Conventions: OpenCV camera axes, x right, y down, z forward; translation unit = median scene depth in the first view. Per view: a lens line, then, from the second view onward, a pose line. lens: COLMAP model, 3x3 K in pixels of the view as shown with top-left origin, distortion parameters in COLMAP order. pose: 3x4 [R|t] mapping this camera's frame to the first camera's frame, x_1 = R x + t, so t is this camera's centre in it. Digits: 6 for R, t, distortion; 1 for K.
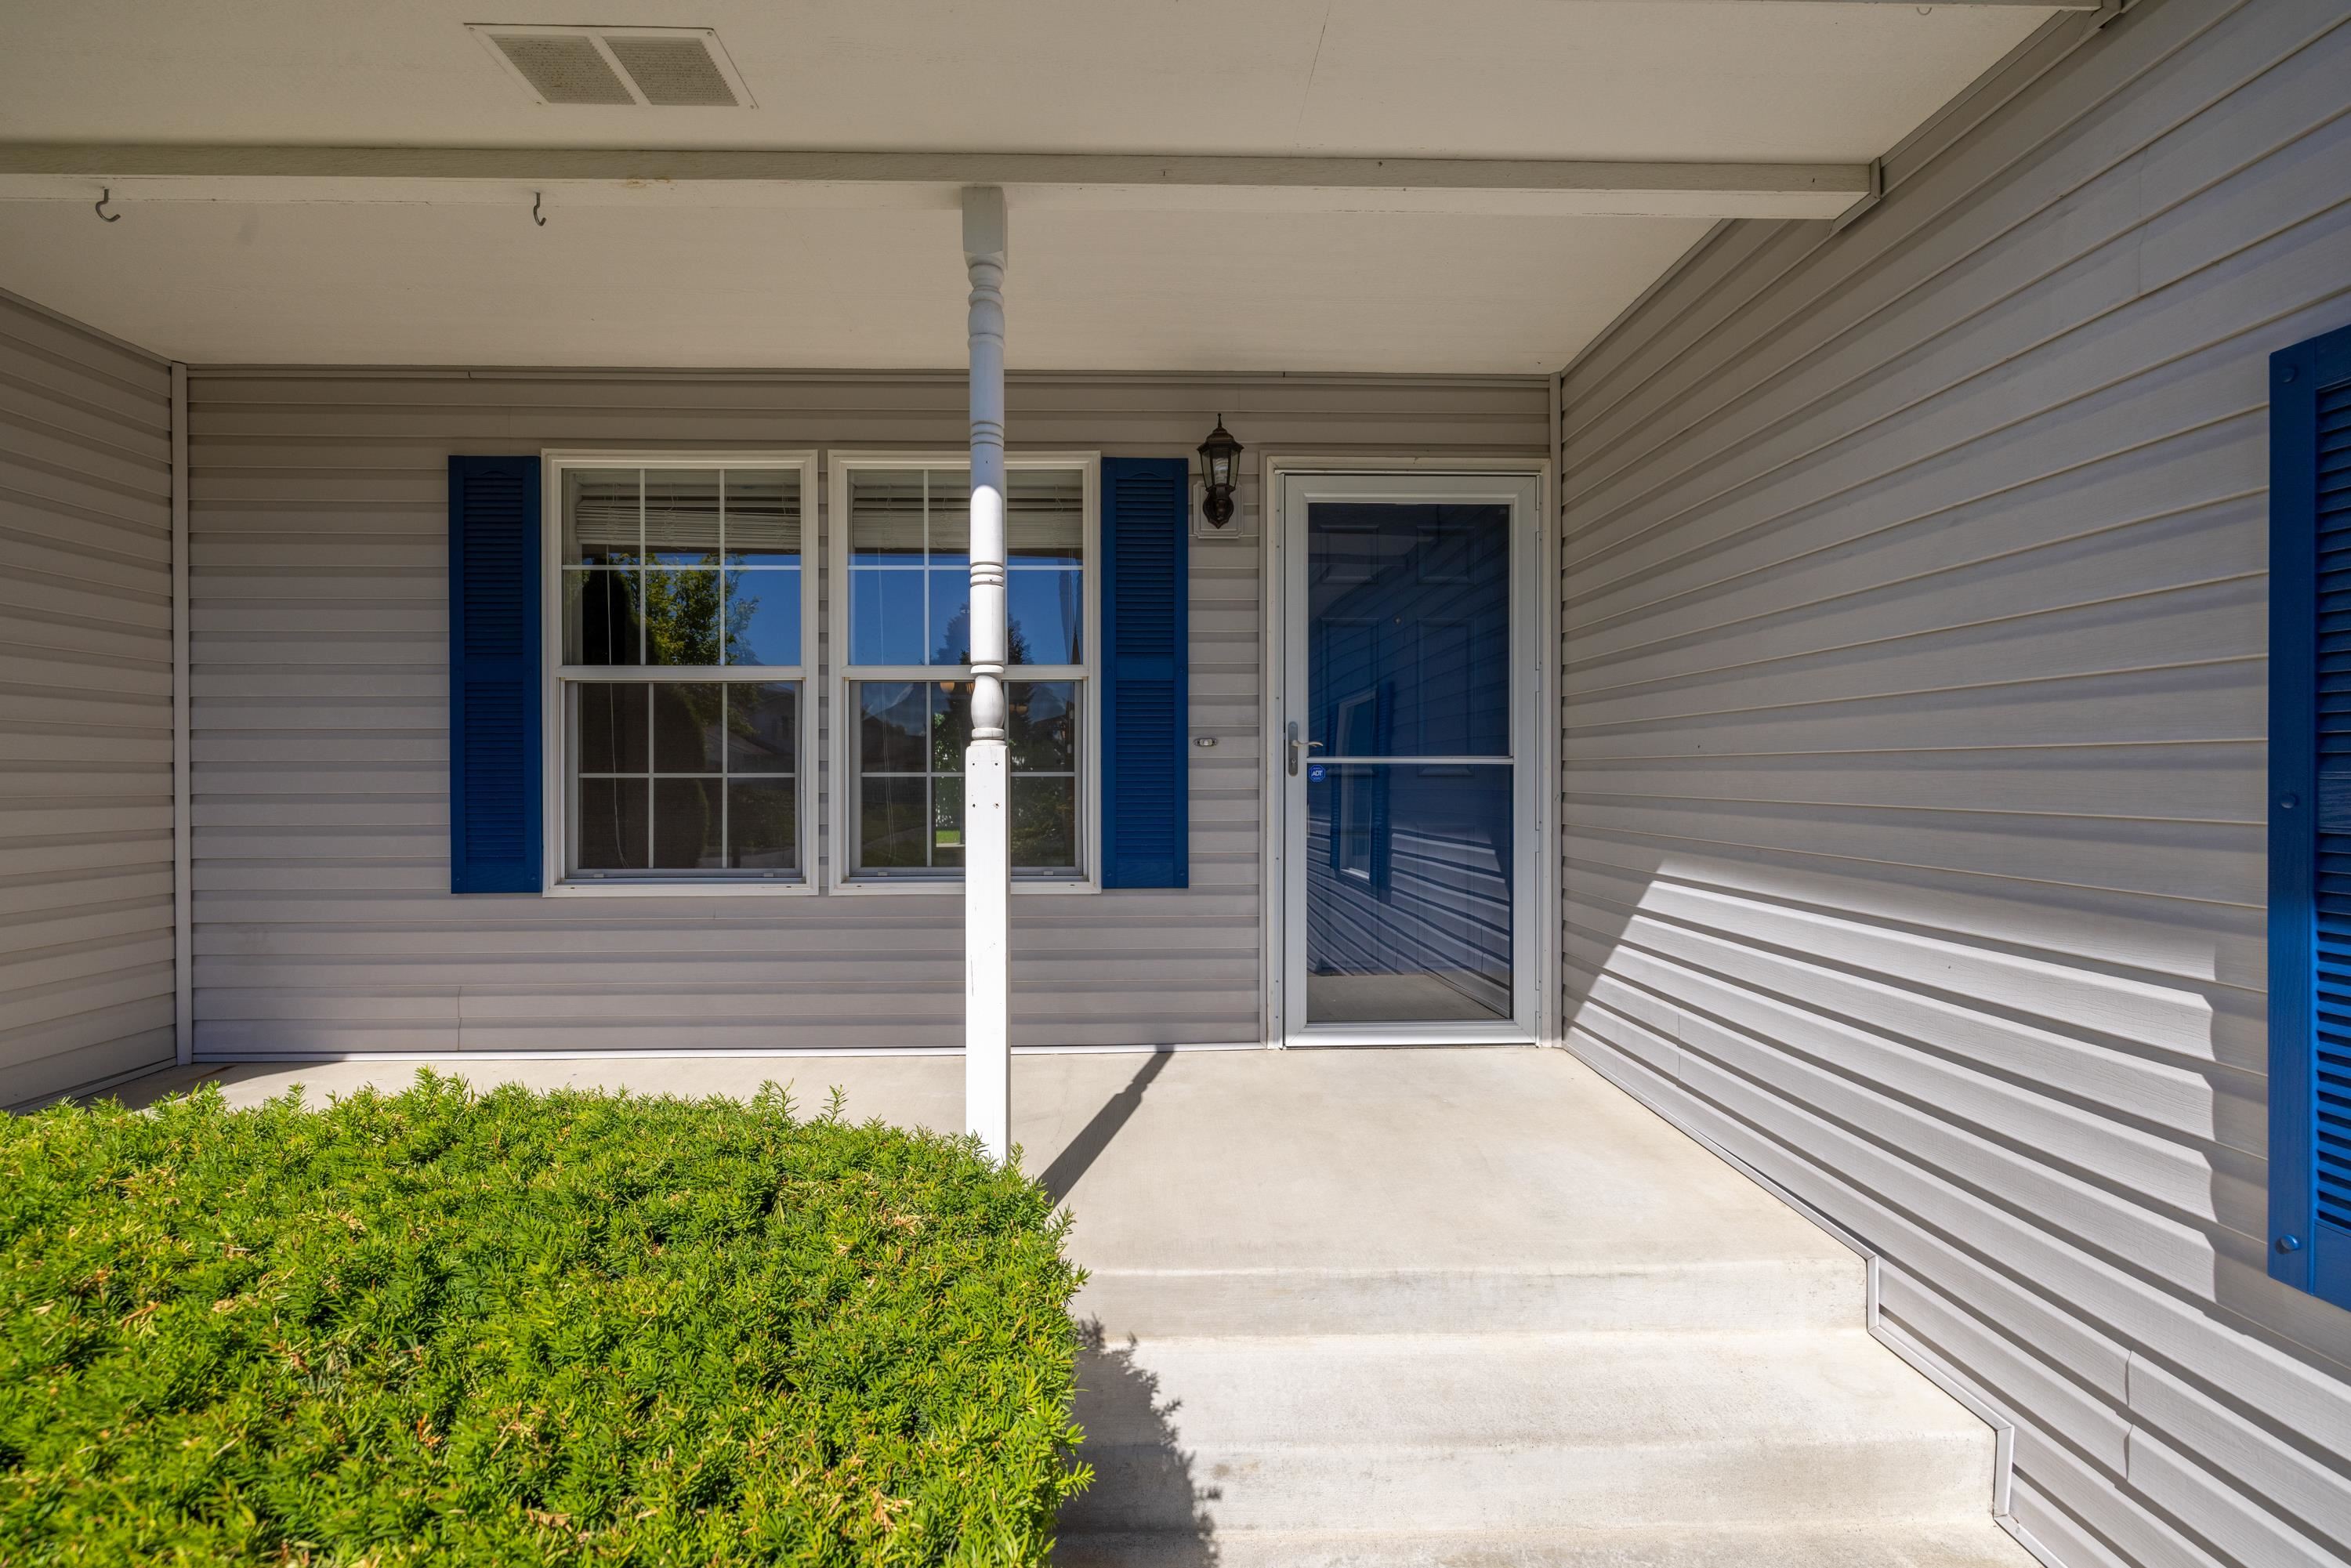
lens RADIAL K [[998.1, 0, 1159.3], [0, 998.1, 776.6], [0, 0, 1]] dist [0.003920, 0.000092]
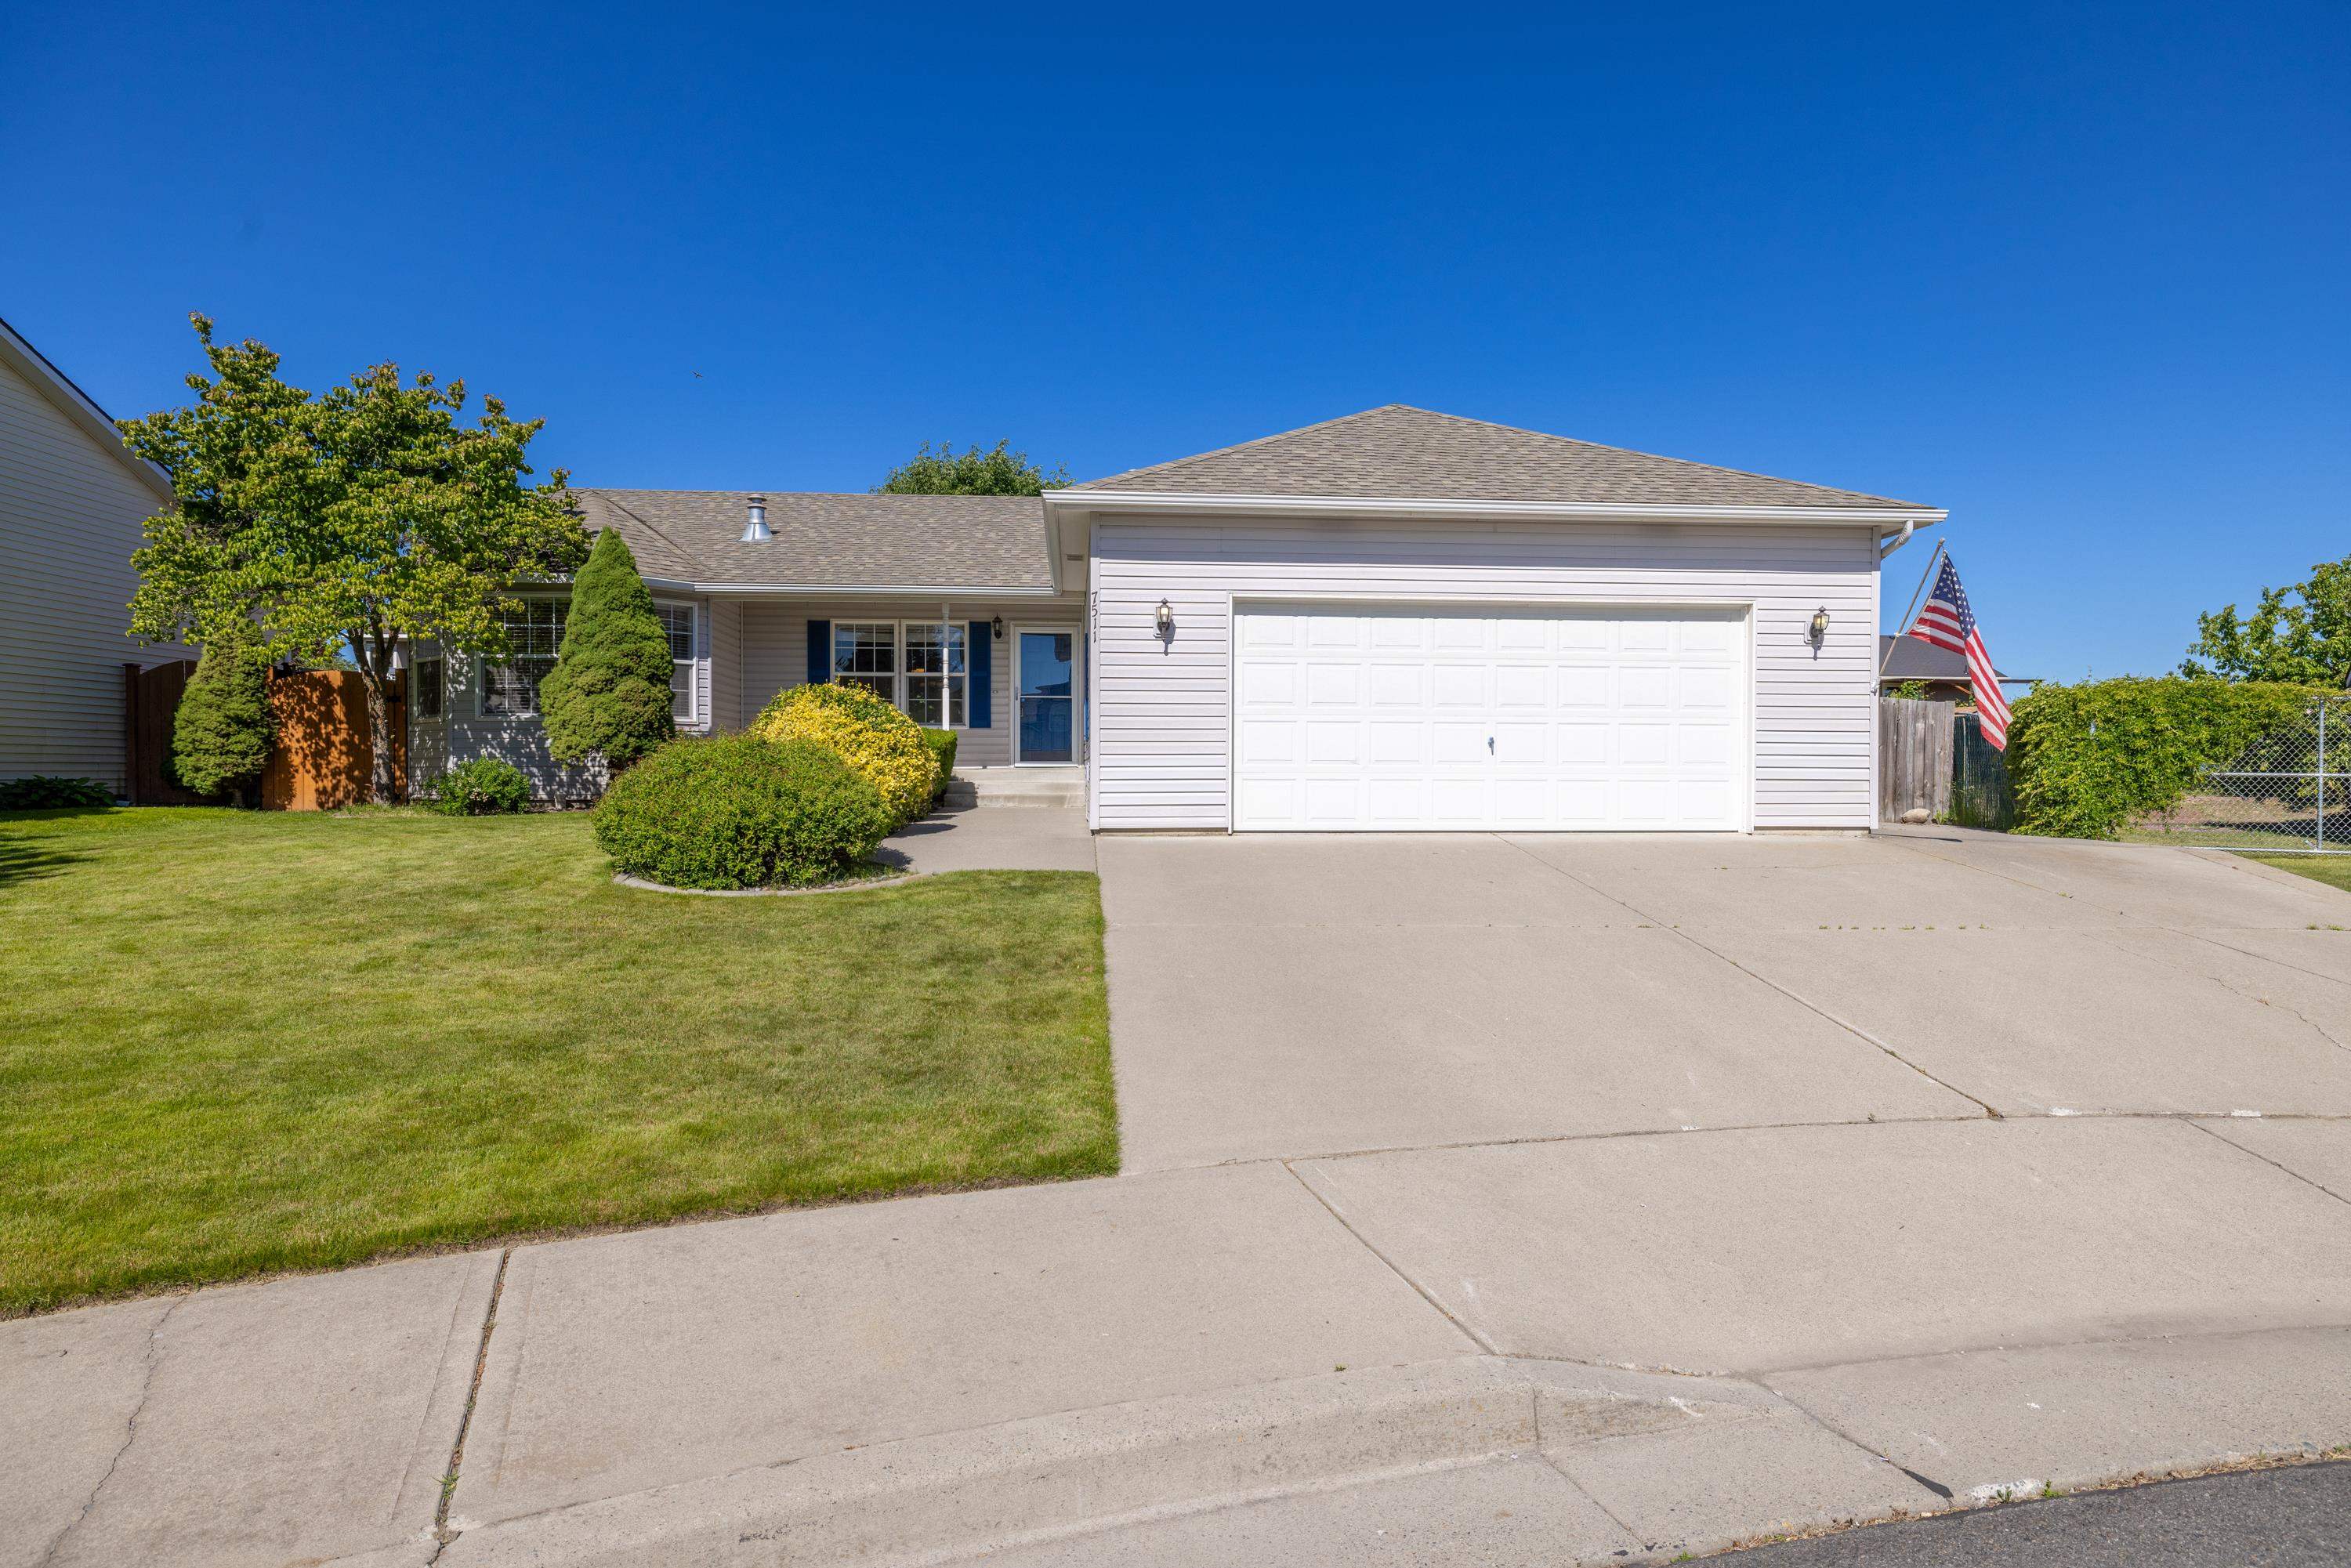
lens RADIAL K [[1243.9, 0, 1175.5], [0, 1243.9, 784.0], [0, 0, 1]] dist [0.022945, -0.021067]
pose [[0.997850, 0.000335, 0.065543, 0.450434], [-0.000357, 1.000000, 0.000329, 0.341823], [-0.065543, -0.000352, 0.997850, -4.140737]]
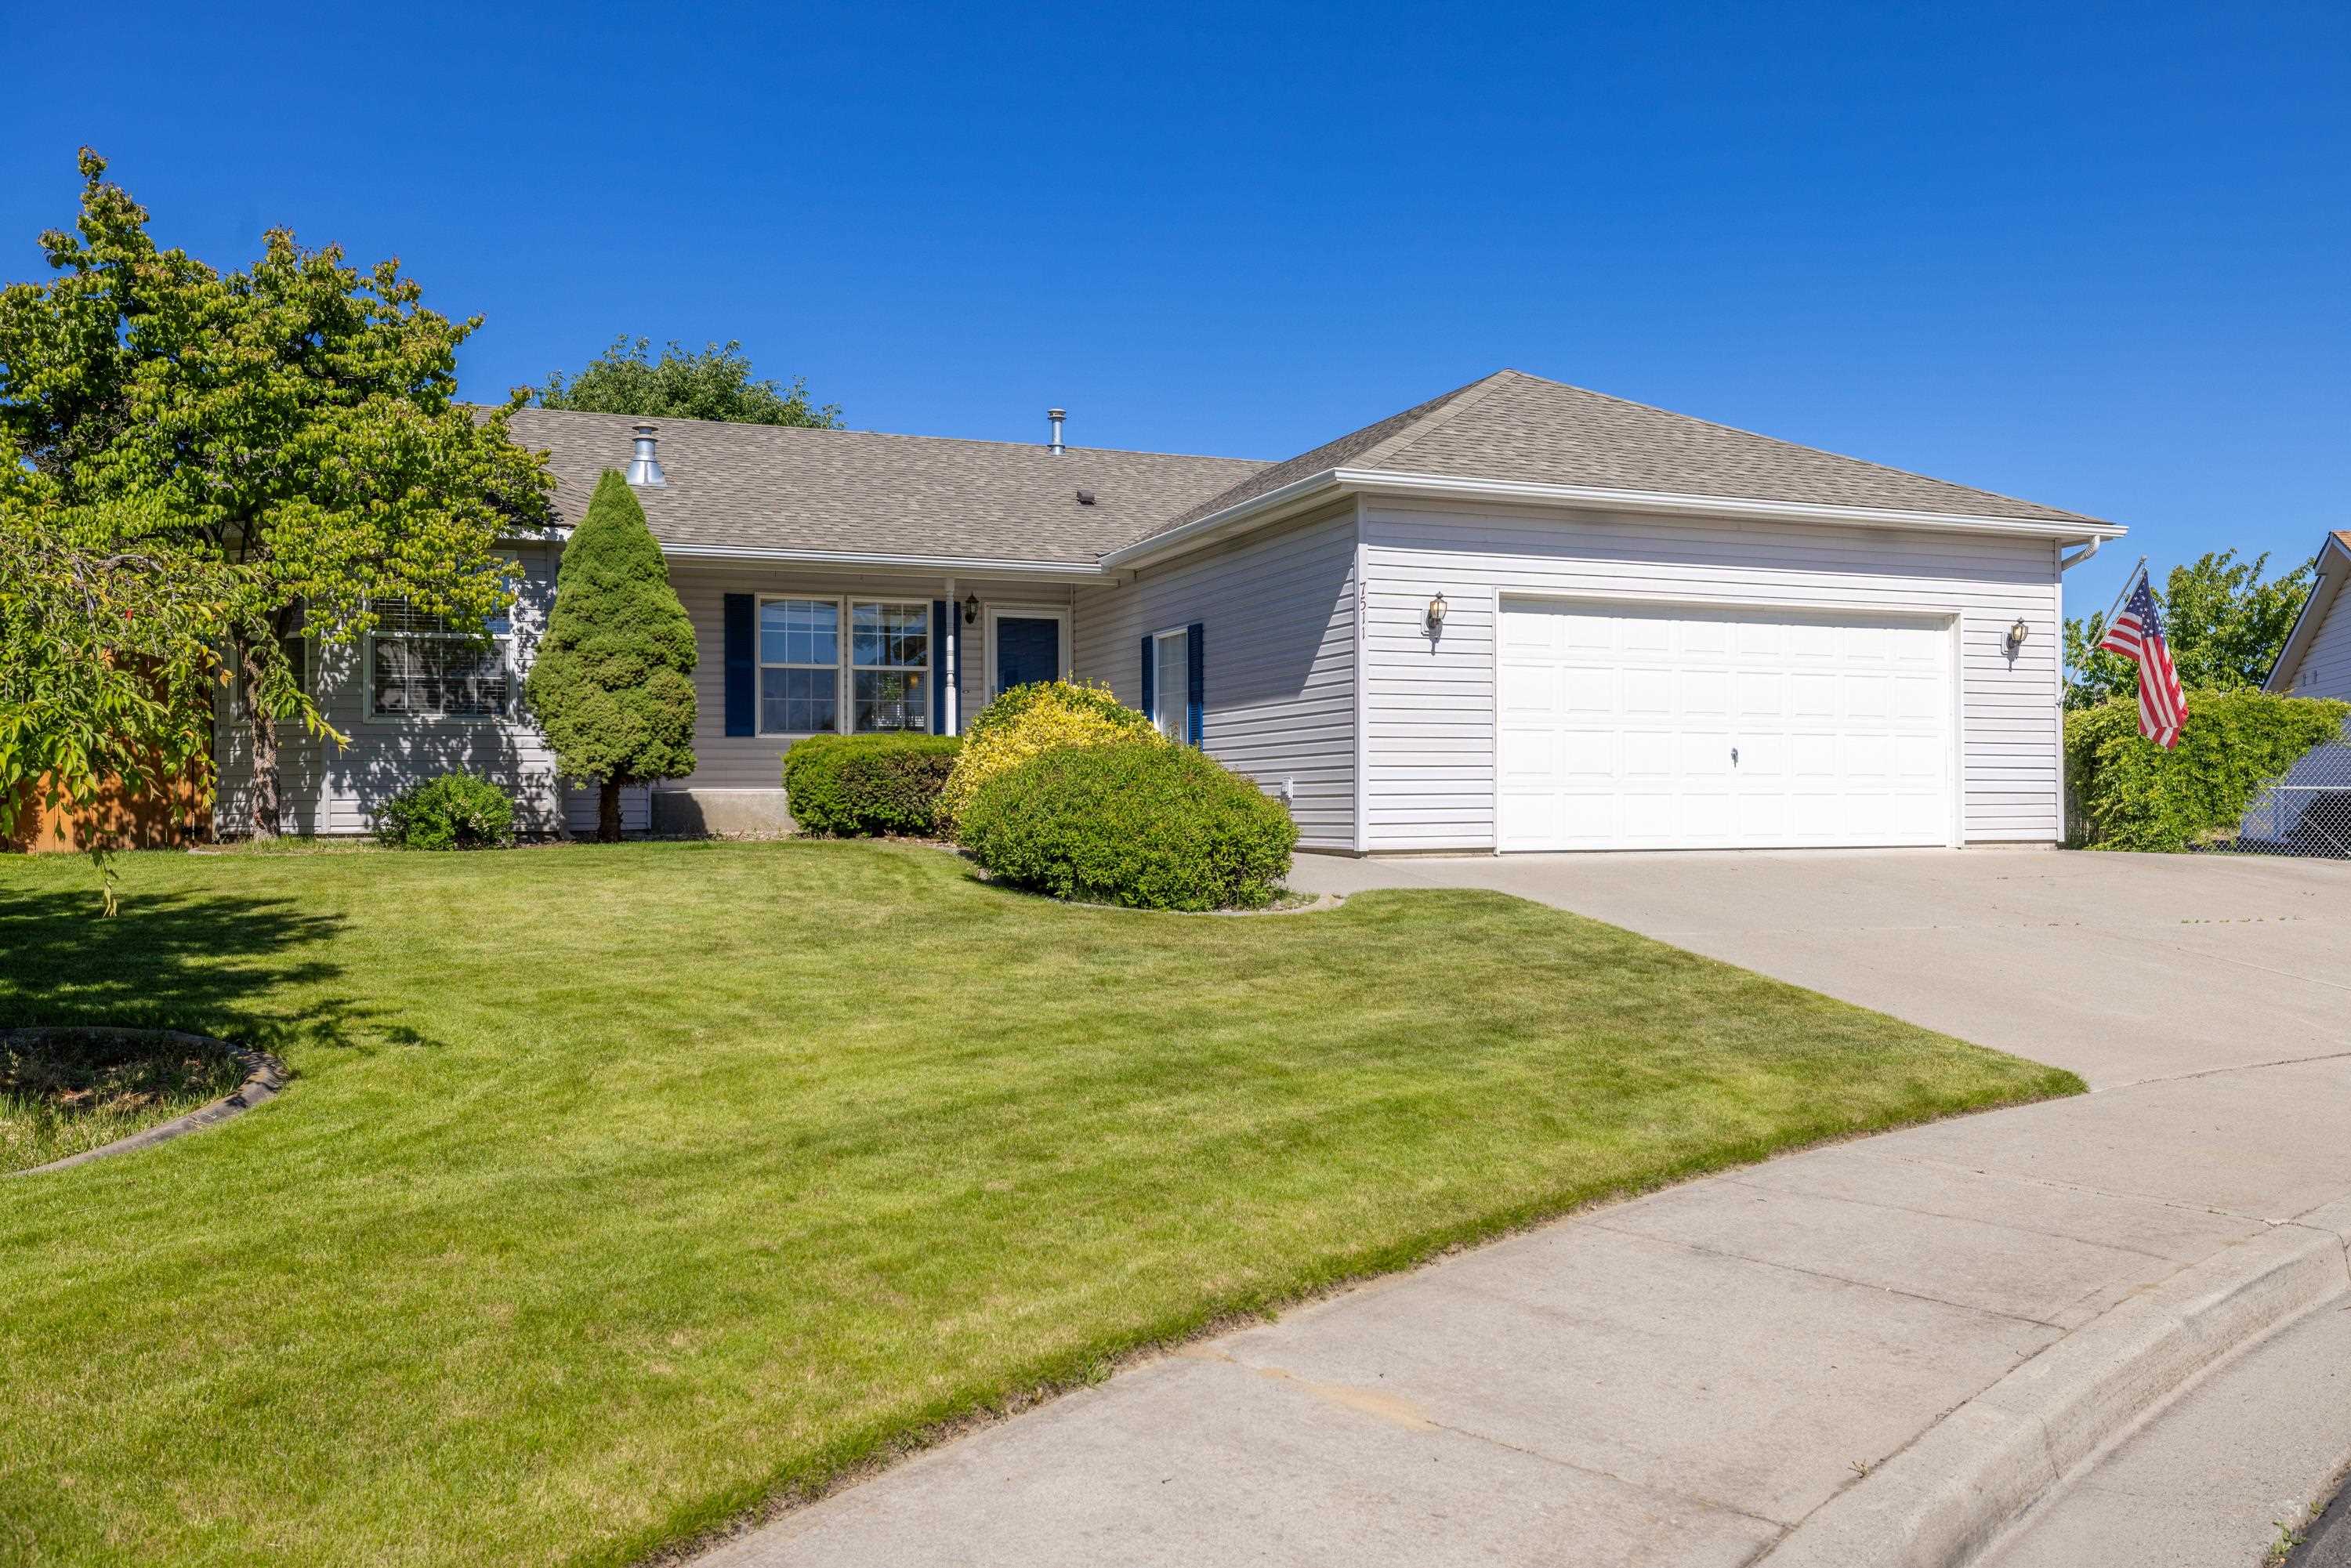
lens RADIAL K [[1777.3, 0, 1175.5], [0, 1777.3, 784.0], [0, 0, 1]] dist [0.034818, -0.000388]
pose [[0.934401, -0.000803, 0.356222, -1.357119], [0.009071, 0.999727, -0.021541, 0.390345], [-0.356108, 0.023359, 0.934153, -4.543503]]
